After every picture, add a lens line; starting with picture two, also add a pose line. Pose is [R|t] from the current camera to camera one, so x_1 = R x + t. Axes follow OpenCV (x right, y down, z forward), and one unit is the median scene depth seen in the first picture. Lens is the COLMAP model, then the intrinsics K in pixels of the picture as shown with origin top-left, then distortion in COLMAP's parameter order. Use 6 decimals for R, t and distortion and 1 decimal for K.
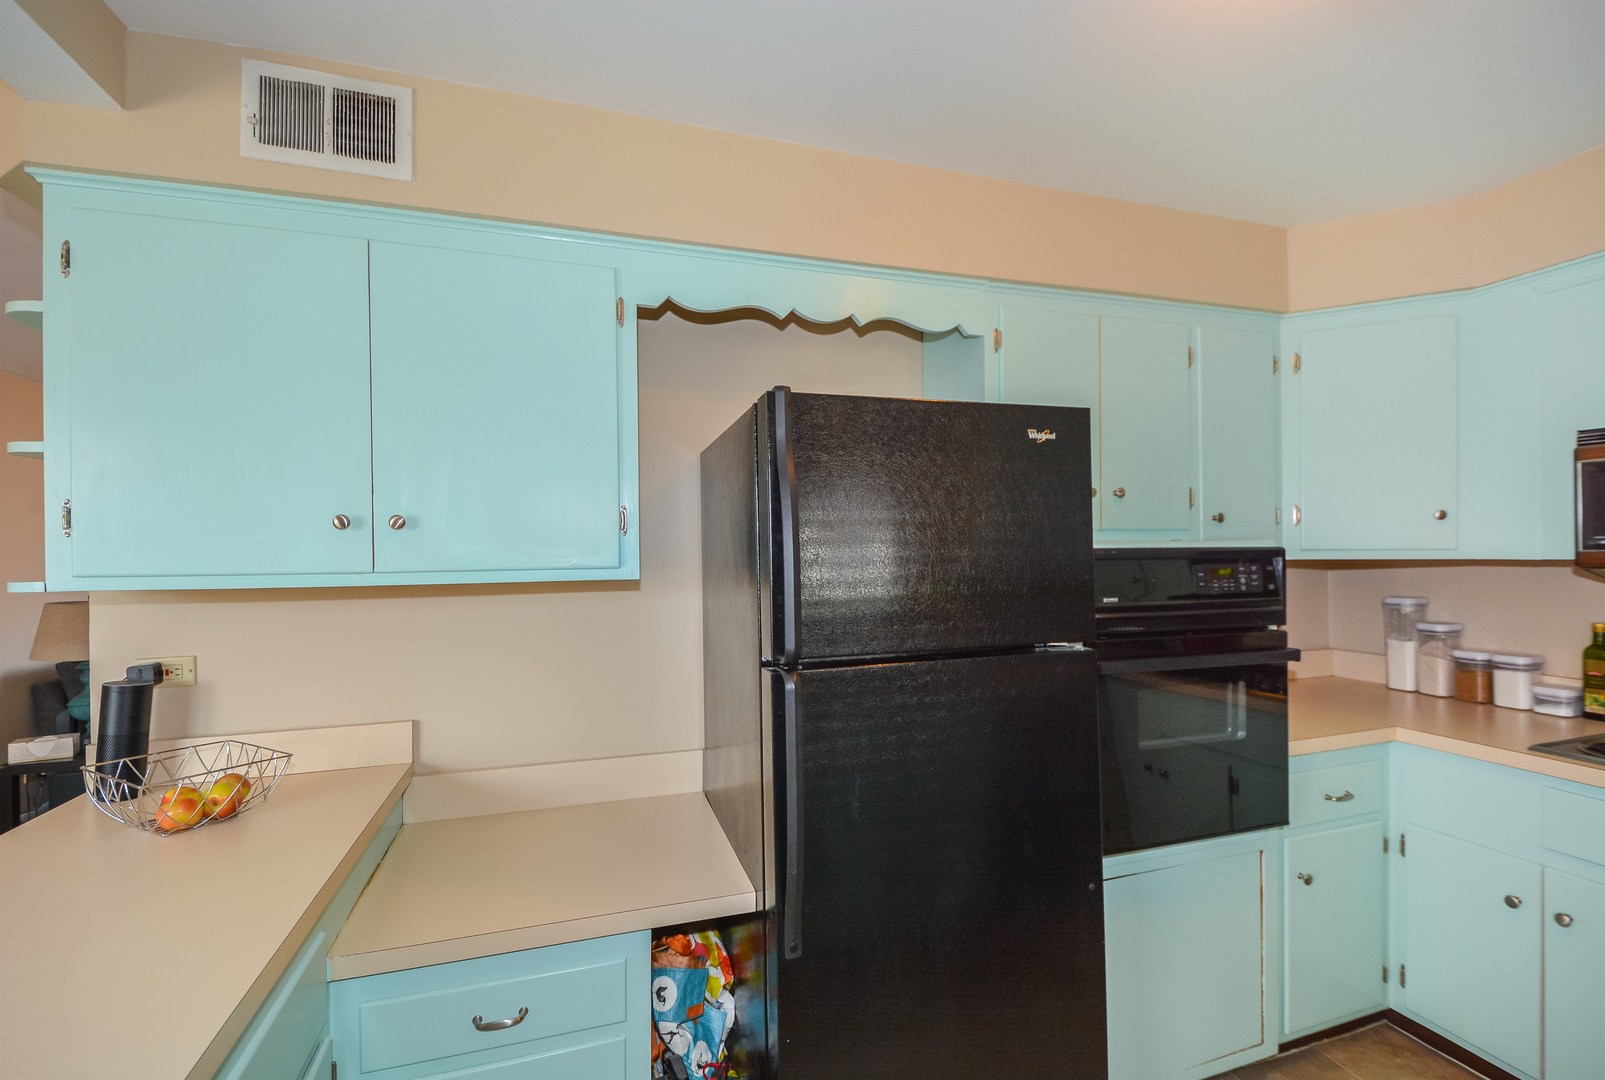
lens RADIAL K [[712.9, 0, 801.7], [0, 712.9, 523.5], [0, 0, 1]] dist [0.020102, -0.017411]
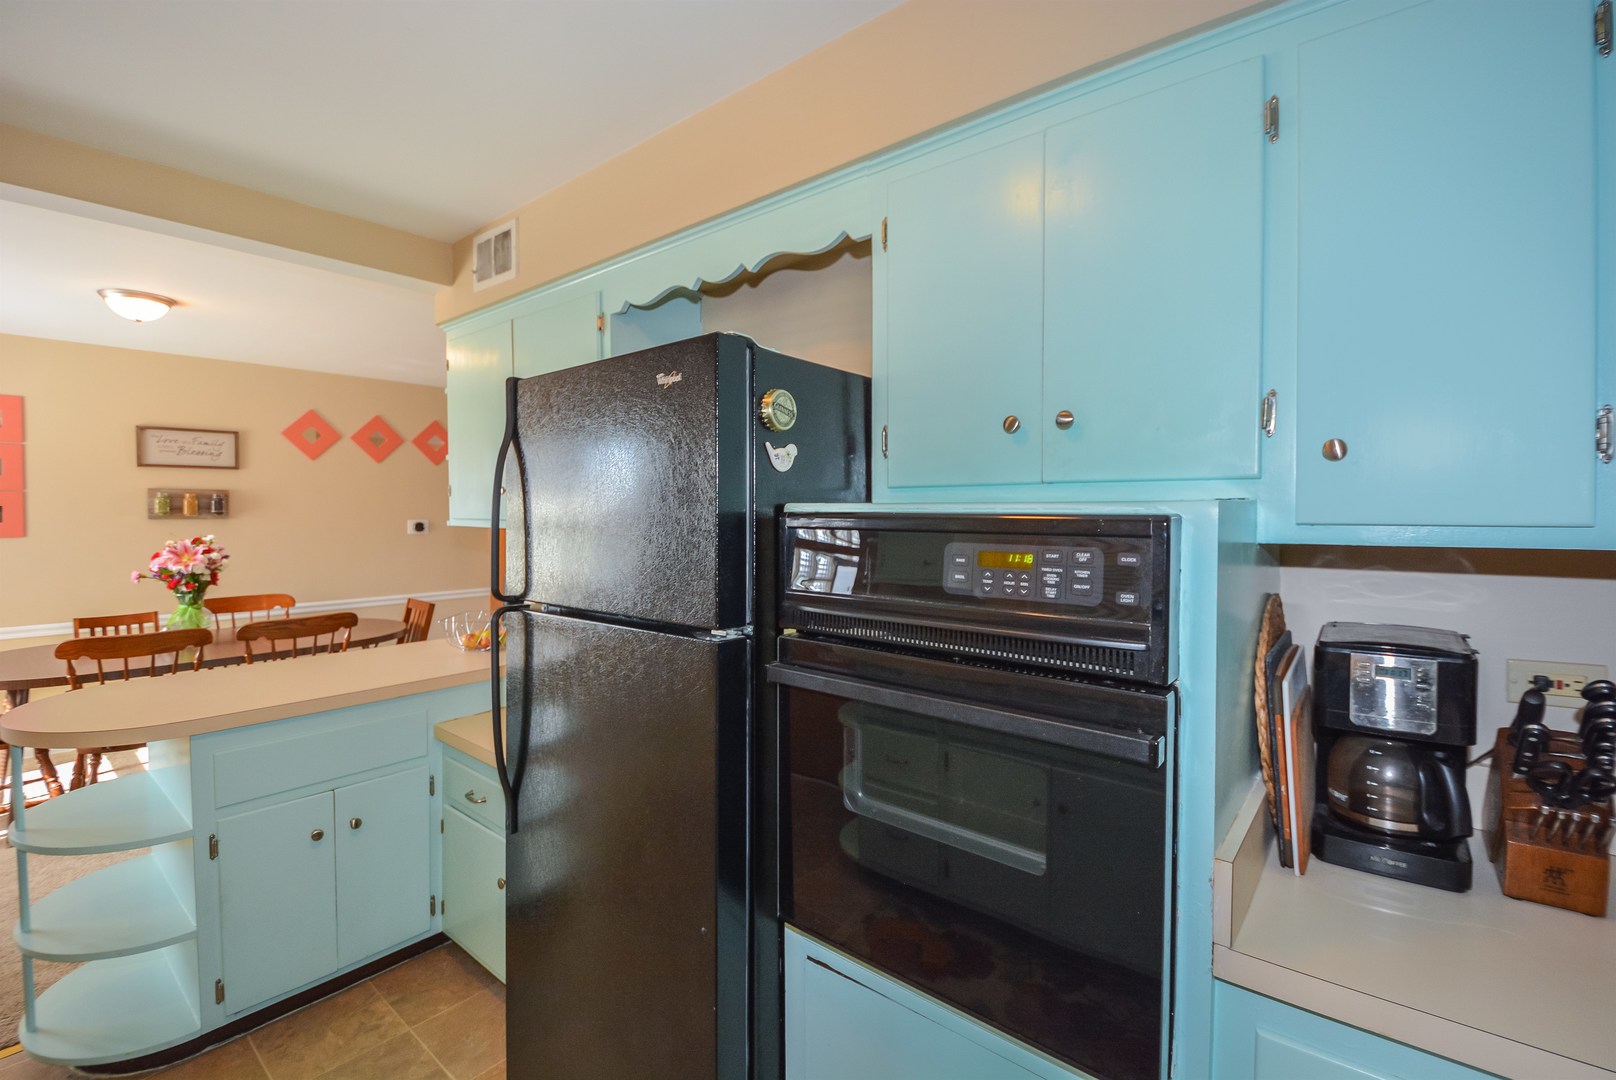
lens RADIAL K [[710.9, 0, 816.5], [0, 710.9, 525.4], [0, 0, 1]] dist [0.000750, -0.013619]
pose [[0.539943, 0.018481, -0.841499, 0.933626], [-0.005450, 0.999815, 0.018462, 0.034500], [0.841684, -0.005382, 0.539943, 0.597329]]
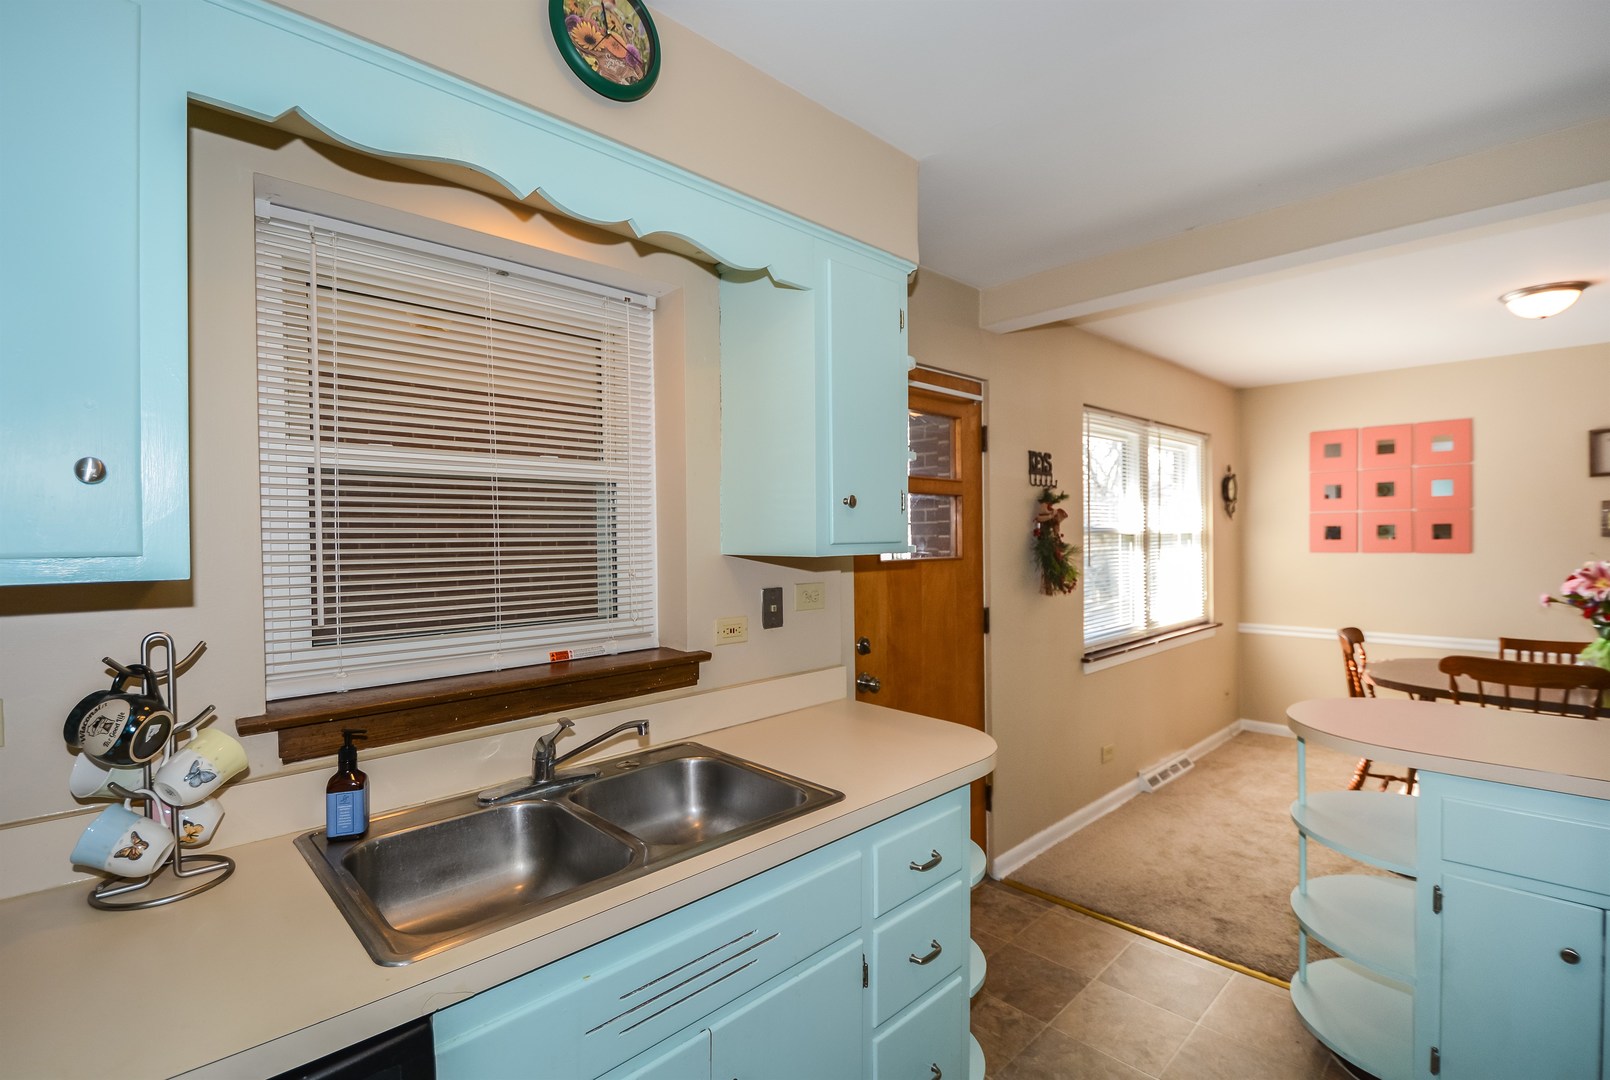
lens RADIAL K [[740.2, 0, 800.3], [0, 740.2, 545.1], [0, 0, 1]] dist [0.023708, -0.019772]
pose [[-0.897136, 0.015823, -0.441472, 0.764708], [0.008928, 0.999804, 0.017691, 0.036113], [0.441665, 0.011930, -0.897101, 0.939229]]
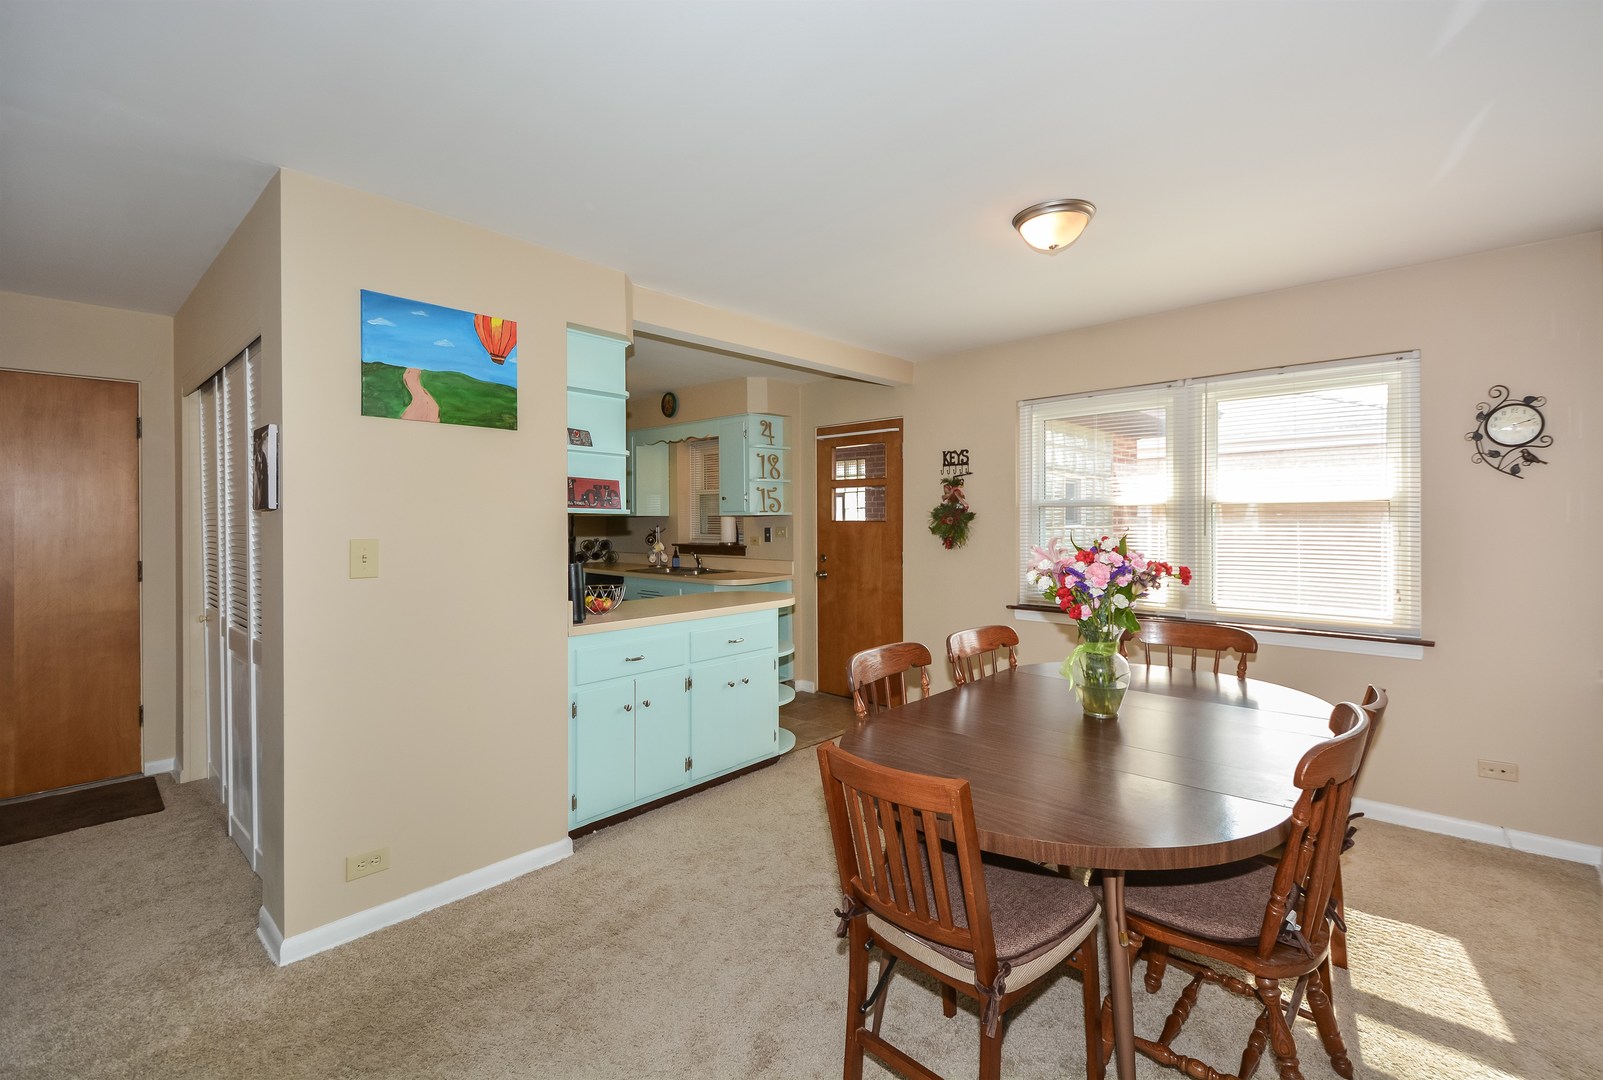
lens RADIAL K [[712.0, 0, 800.7], [0, 712.0, 523.5], [0, 0, 1]] dist [0.020102, -0.017411]
pose [[-0.486039, -0.001435, 0.873936, -2.987761], [0.002593, 0.999992, 0.003084, 0.103815], [-0.873933, 0.003765, -0.486031, 1.320611]]
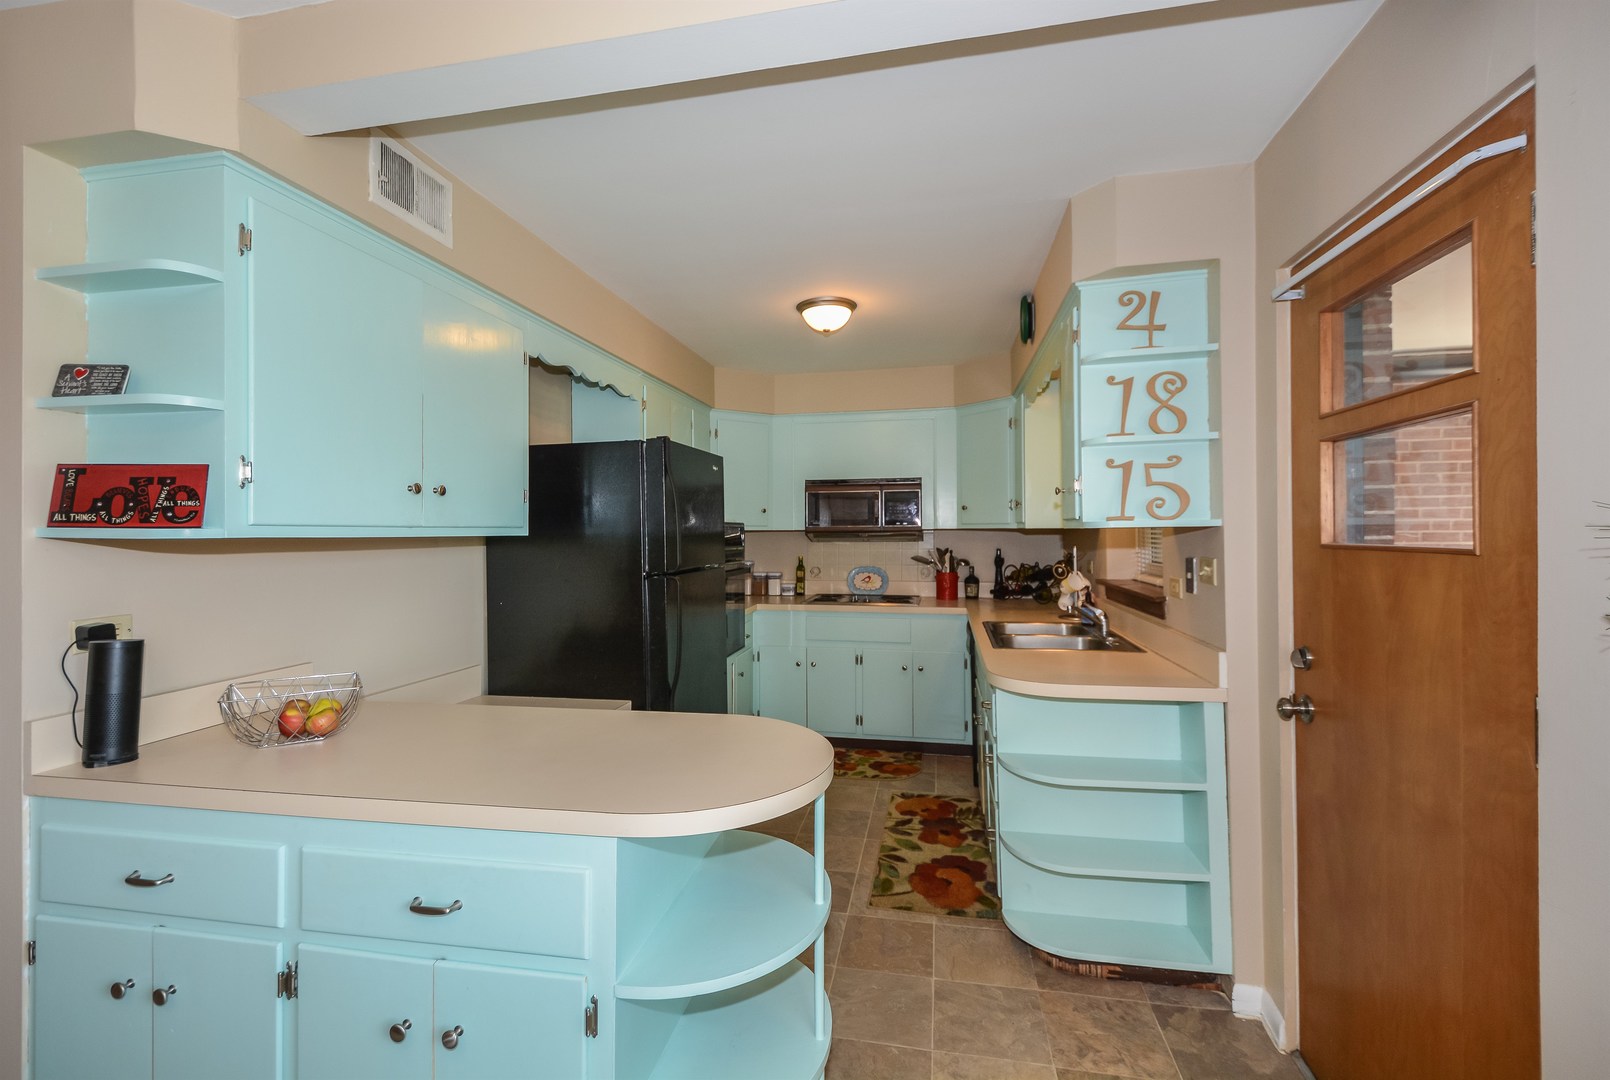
lens RADIAL K [[715.1, 0, 804.2], [0, 715.1, 523.5], [0, 0, 1]] dist [0.020102, -0.017411]
pose [[0.490839, 0.005740, 0.871231, -1.424347], [0.004693, 0.999946, -0.009233, 0.075290], [-0.871237, 0.008621, 0.490786, -0.309460]]
